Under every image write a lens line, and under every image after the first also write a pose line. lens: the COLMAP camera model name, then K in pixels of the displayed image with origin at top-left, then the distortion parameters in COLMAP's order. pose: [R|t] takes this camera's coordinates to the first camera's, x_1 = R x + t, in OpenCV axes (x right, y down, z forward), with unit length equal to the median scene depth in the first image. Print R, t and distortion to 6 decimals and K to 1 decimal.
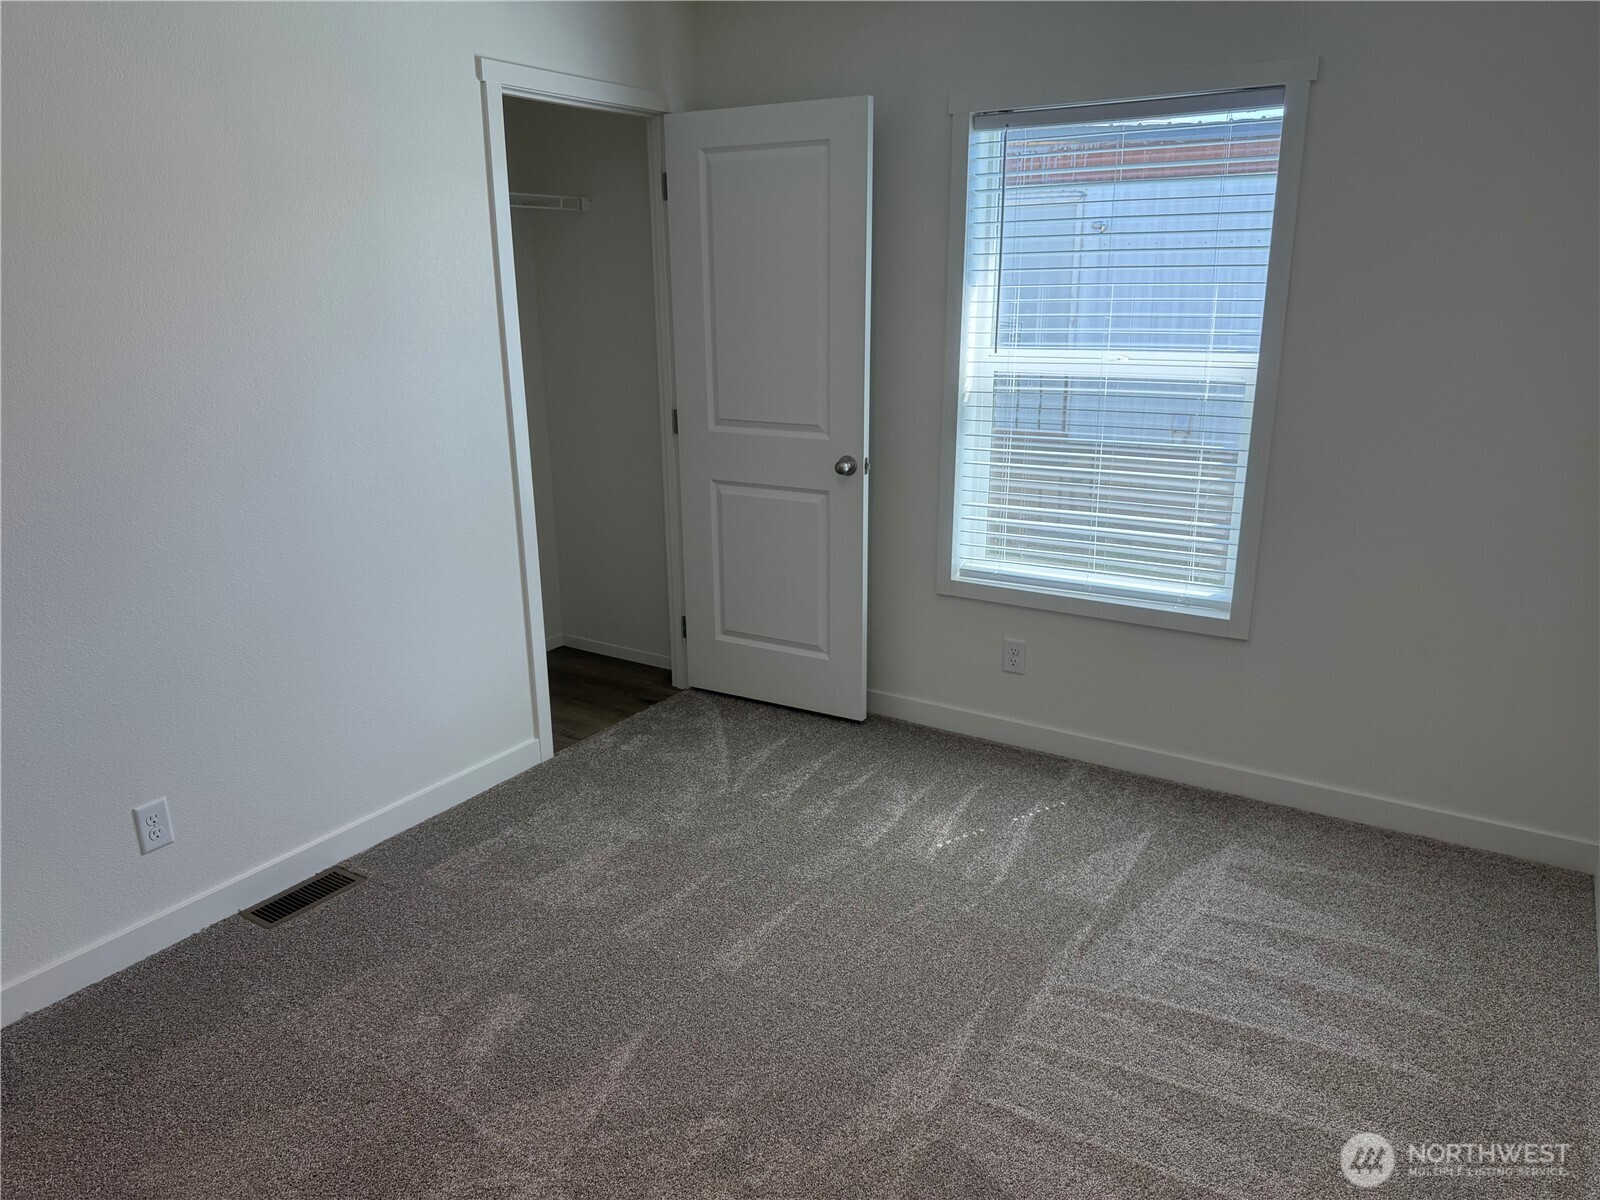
lens RADIAL K [[1130.4, 0, 805.1], [0, 1130.4, 610.2], [0, 0, 1]] dist [0.141272, -0.222088]
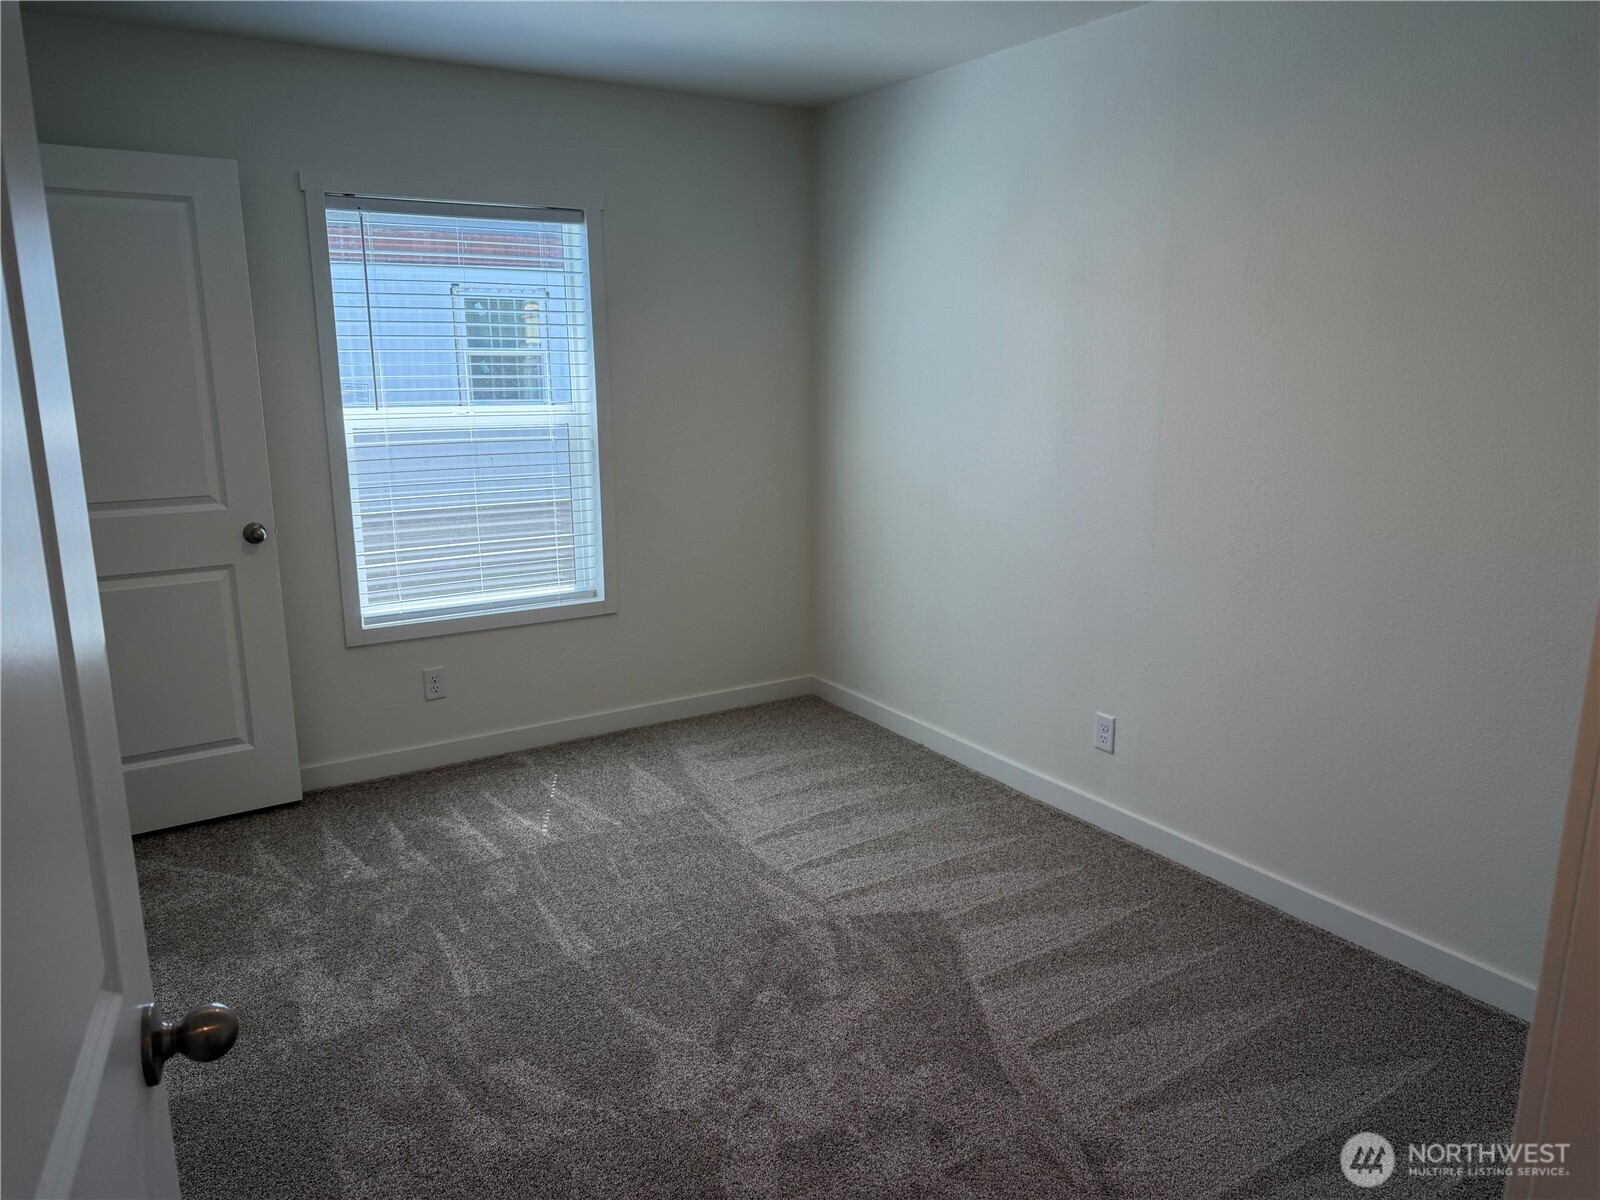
lens RADIAL K [[1130.4, 0, 805.1], [0, 1130.4, 610.2], [0, 0, 1]] dist [0.141272, -0.222088]
pose [[0.414685, -0.192298, 0.889414, -0.674315], [0.253066, 0.963229, 0.090267, -0.039071], [-0.874067, 0.187649, 0.448101, 0.193402]]
